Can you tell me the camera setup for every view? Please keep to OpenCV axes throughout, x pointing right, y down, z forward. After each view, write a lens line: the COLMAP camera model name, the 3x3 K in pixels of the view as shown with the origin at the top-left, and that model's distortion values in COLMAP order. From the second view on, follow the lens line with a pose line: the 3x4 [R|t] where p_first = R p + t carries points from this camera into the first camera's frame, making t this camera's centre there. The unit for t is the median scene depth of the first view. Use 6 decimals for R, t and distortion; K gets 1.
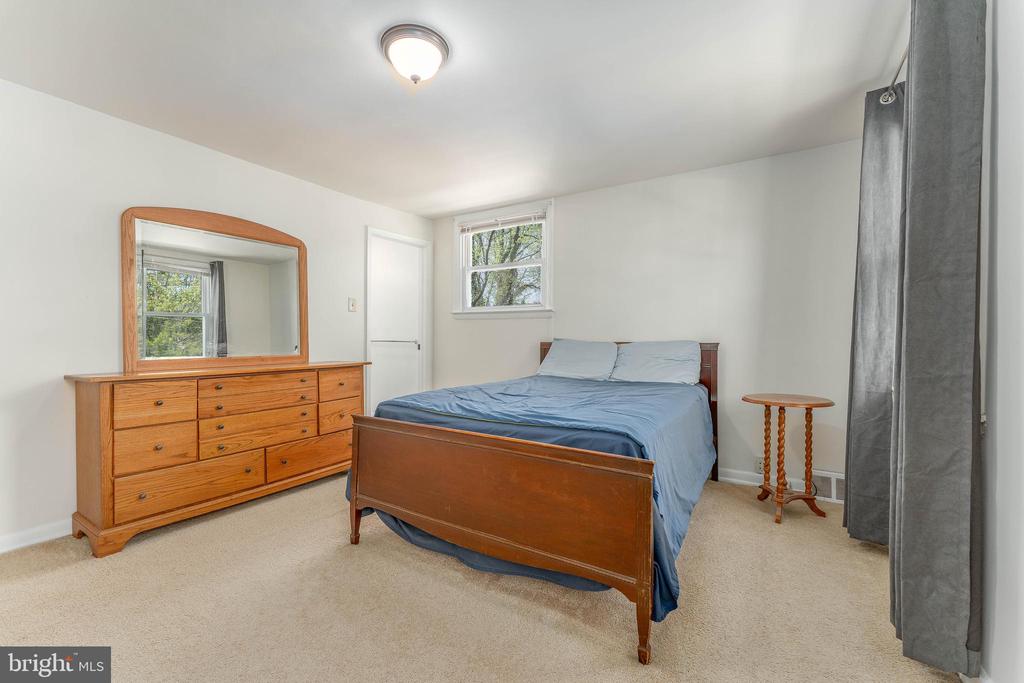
lens RADIAL K [[419.0, 0, 512.4], [0, 419.0, 345.4], [0, 0, 1]] dist [-0.005465, 0.000424]
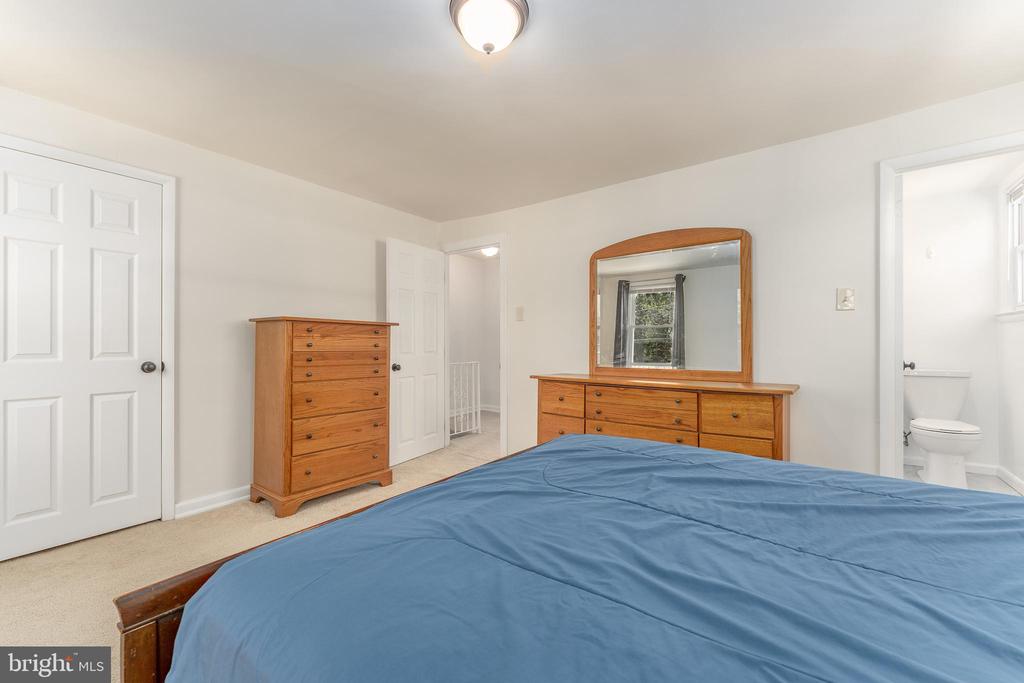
lens RADIAL K [[419.0, 0, 507.9], [0, 419.0, 340.3], [0, 0, 1]] dist [-0.005465, 0.000424]
pose [[-0.097277, -0.007106, -0.995232, 0.387138], [-0.015442, 0.999865, -0.005629, -0.030743], [0.995138, 0.014820, -0.097374, 0.730951]]
